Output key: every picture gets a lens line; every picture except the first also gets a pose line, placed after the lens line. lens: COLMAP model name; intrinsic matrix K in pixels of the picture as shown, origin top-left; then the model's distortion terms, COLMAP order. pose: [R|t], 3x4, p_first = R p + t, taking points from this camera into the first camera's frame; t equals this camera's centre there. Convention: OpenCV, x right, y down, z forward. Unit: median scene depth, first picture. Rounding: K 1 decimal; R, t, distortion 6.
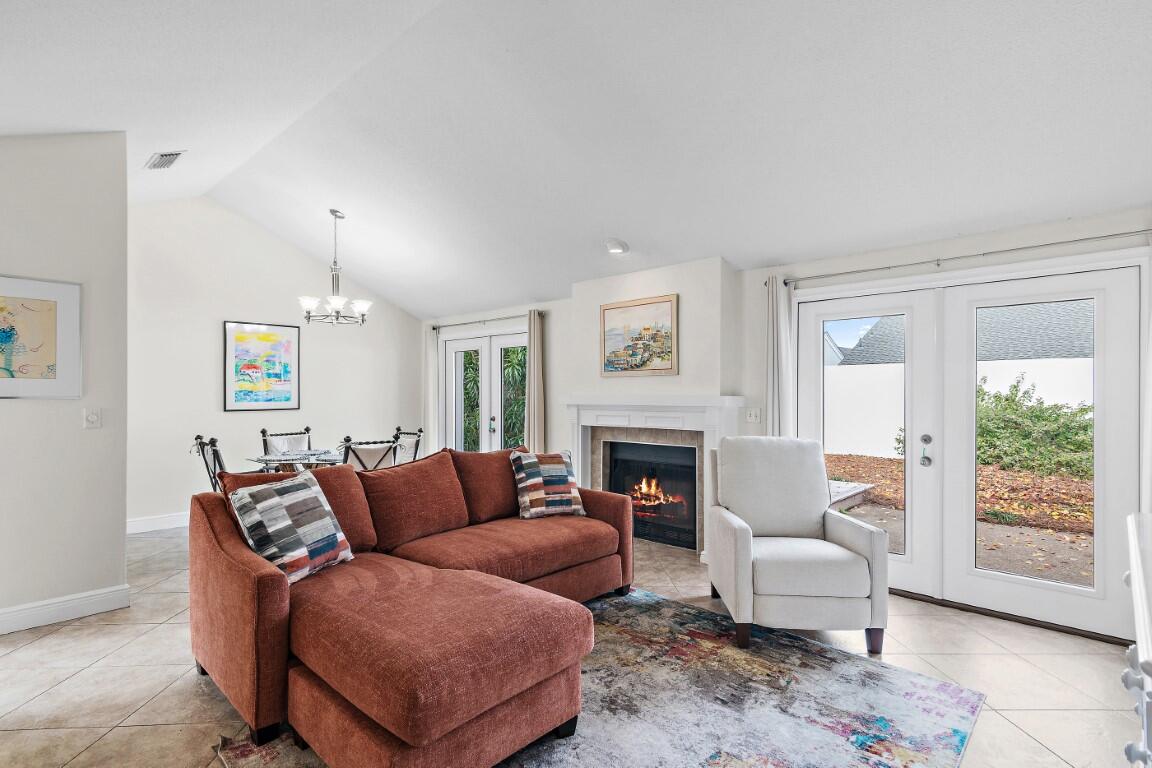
lens RADIAL K [[559.6, 0, 580.7], [0, 559.6, 405.1], [0, 0, 1]] dist [0.024494, -0.004644]
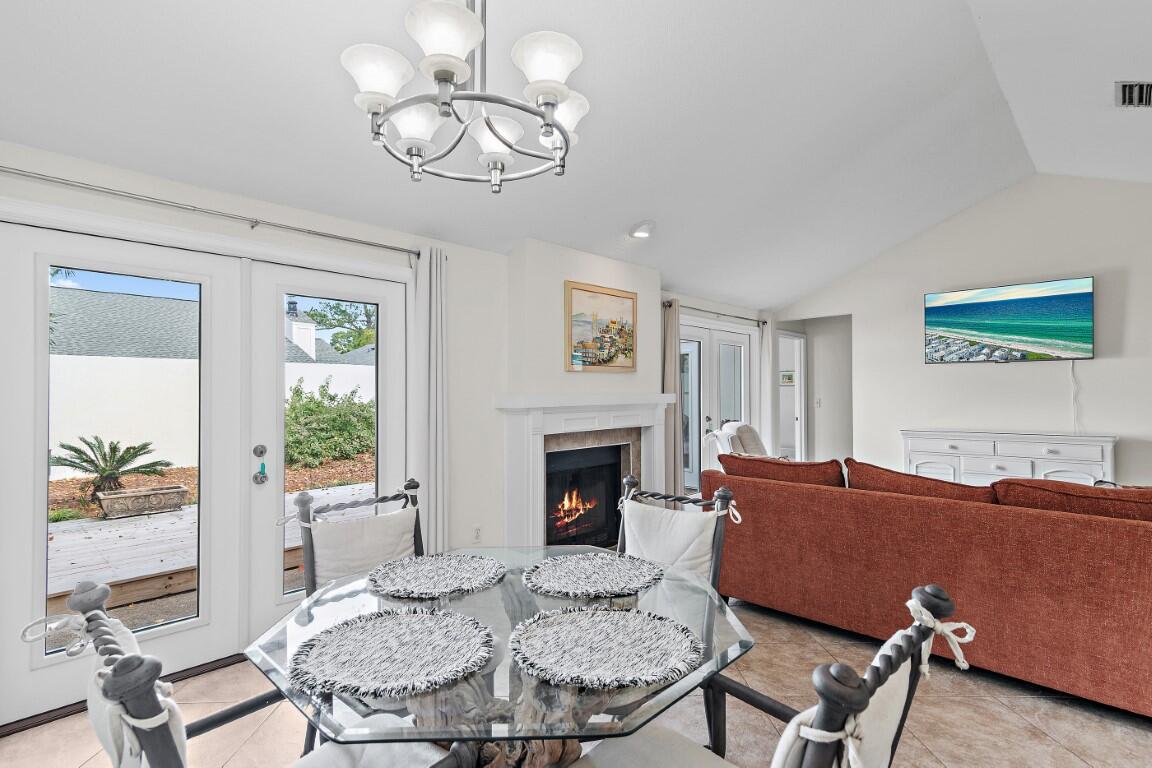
lens RADIAL K [[559.6, 0, 575.0], [0, 559.6, 381.9], [0, 0, 1]] dist [0.024494, -0.004644]
pose [[0.019908, 0.015443, 0.999683, -0.790772], [0.029548, 0.999435, -0.016028, -0.024283], [-0.999365, 0.029858, 0.019441, 1.031437]]
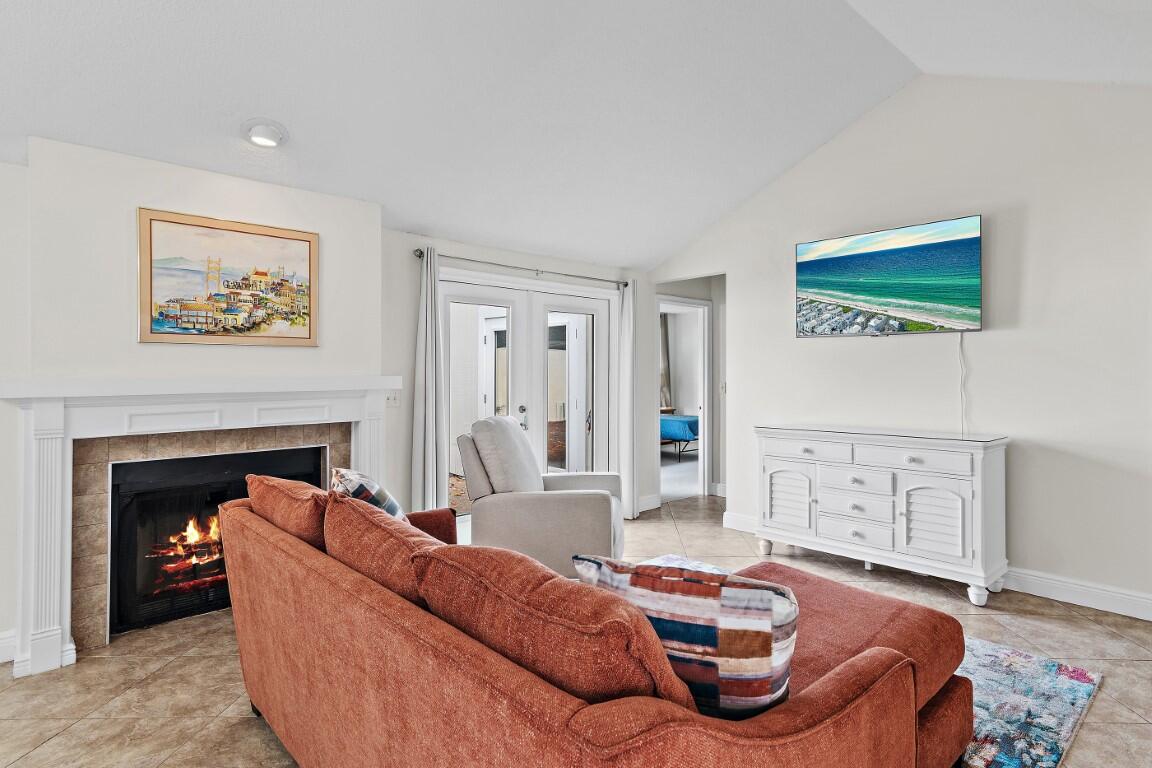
lens RADIAL K [[602.6, 0, 610.3], [0, 602.6, 358.8], [0, 0, 1]] dist [0.018360, 0.000503]
pose [[0.035804, 0.018936, 0.999179, -0.547684], [0.025668, 0.999473, -0.019861, -0.014060], [-0.999029, 0.026358, 0.035299, 0.571209]]
